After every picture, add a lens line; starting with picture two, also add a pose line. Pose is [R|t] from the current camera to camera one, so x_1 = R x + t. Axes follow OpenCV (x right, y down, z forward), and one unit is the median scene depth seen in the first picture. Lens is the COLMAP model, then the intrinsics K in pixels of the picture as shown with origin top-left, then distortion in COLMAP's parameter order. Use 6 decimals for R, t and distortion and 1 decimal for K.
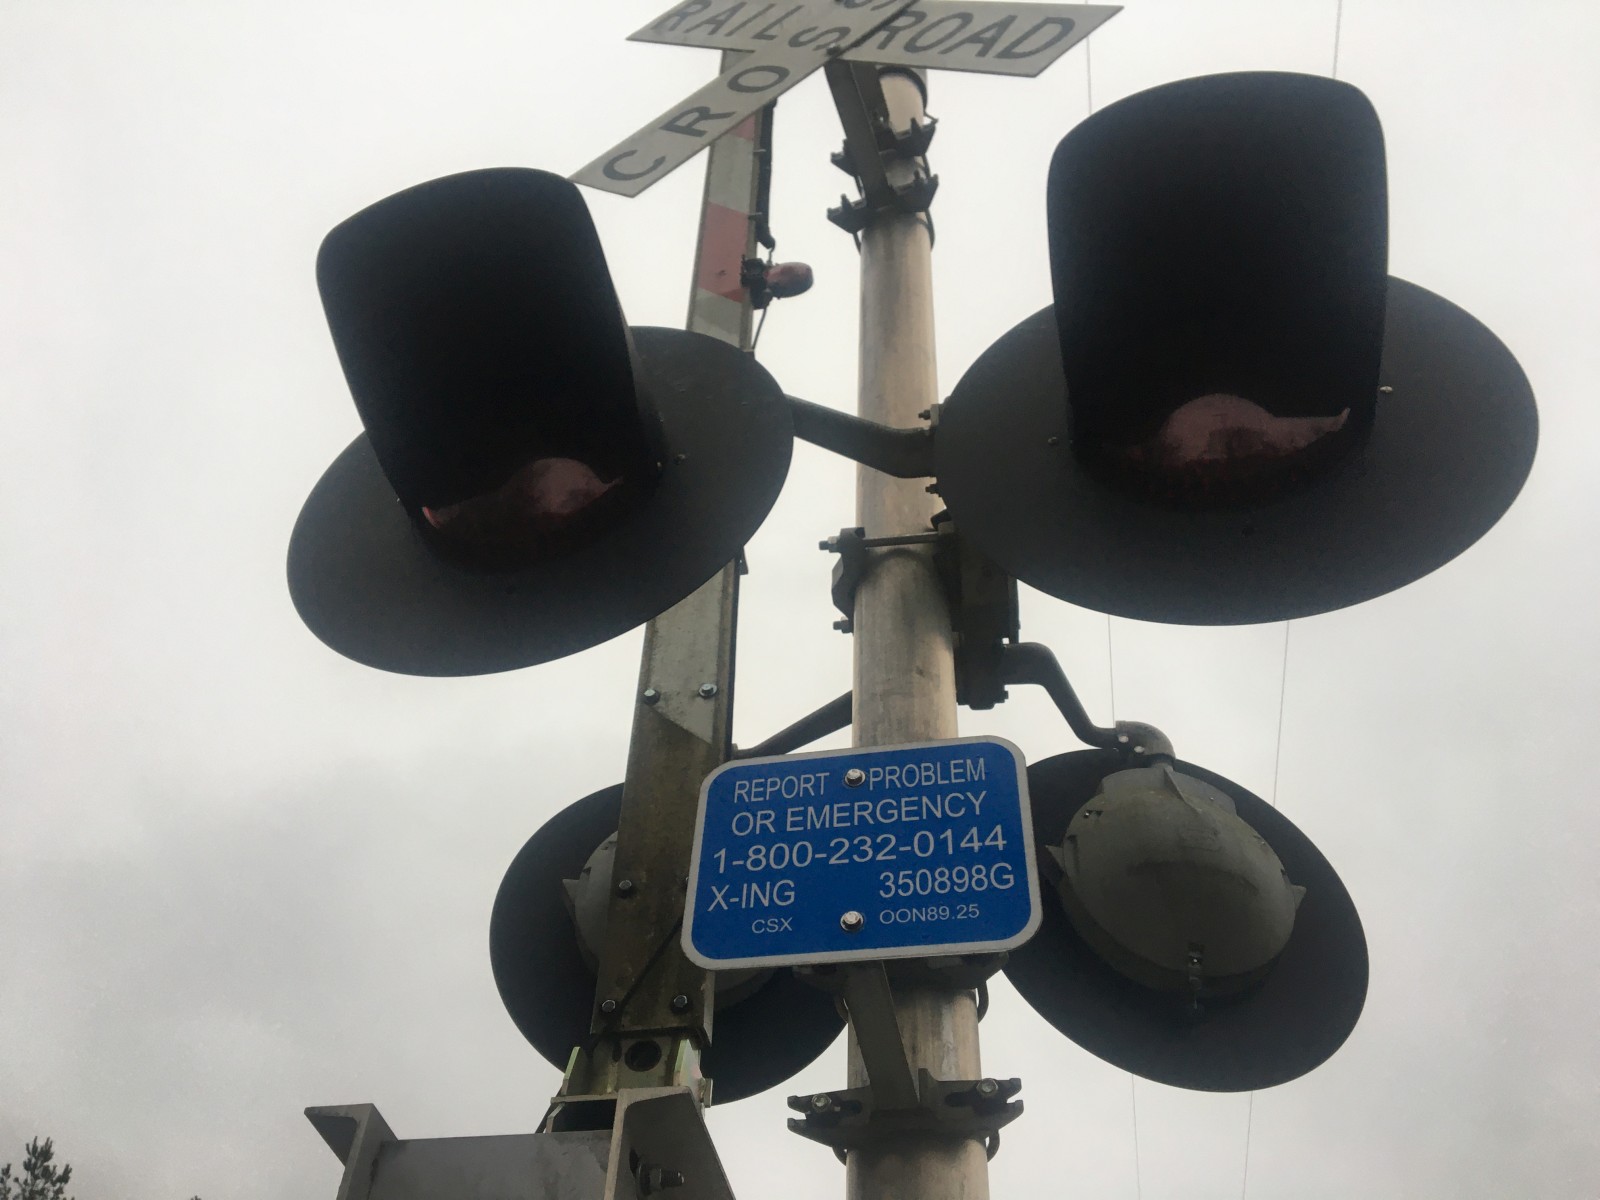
lens RADIAL K [[1388.5, 0, 782.8], [0, 1388.5, 610.6], [0, 0, 1]] dist [0.140337, -0.339379]
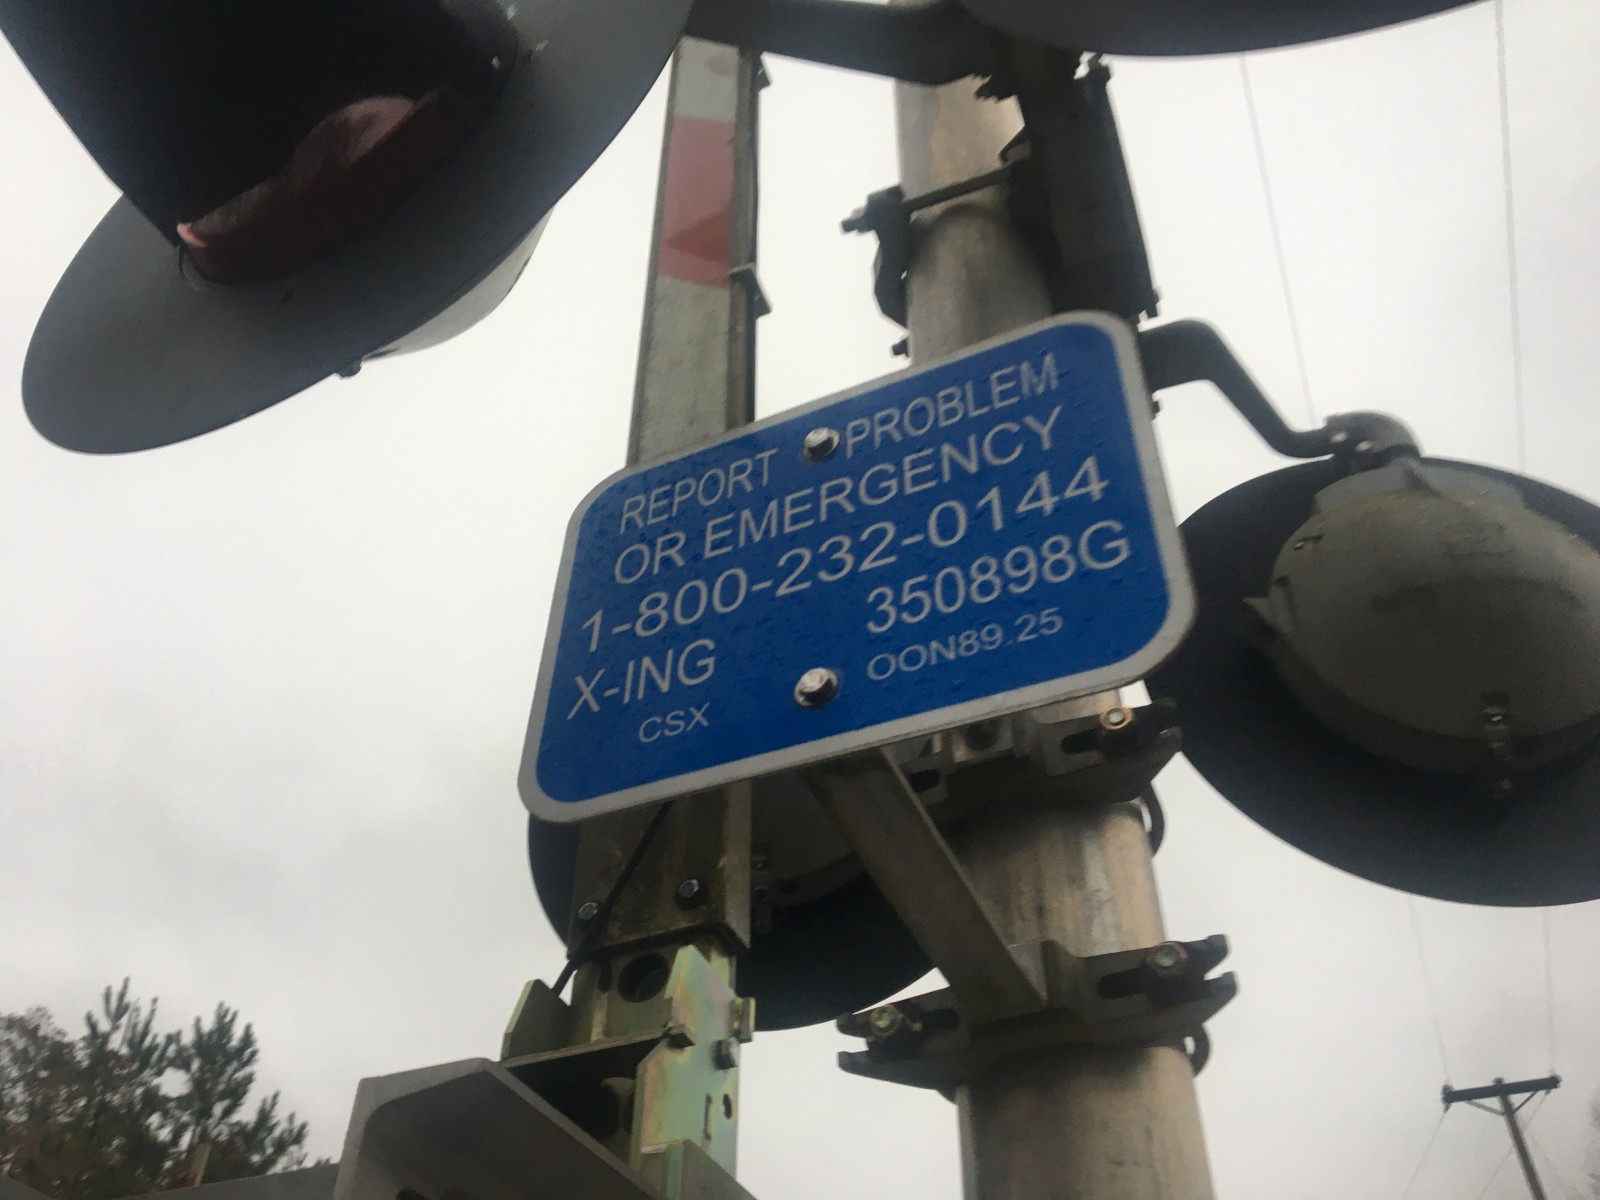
lens RADIAL K [[1320.2, 0, 816.6], [0, 1320.2, 653.5], [0, 0, 1]] dist [0.092590, -0.202000]
pose [[0.974812, -0.168801, -0.145766, 0.113925], [0.181458, 0.980275, 0.078323, 0.162932], [0.129670, -0.102800, 0.986214, 0.501053]]
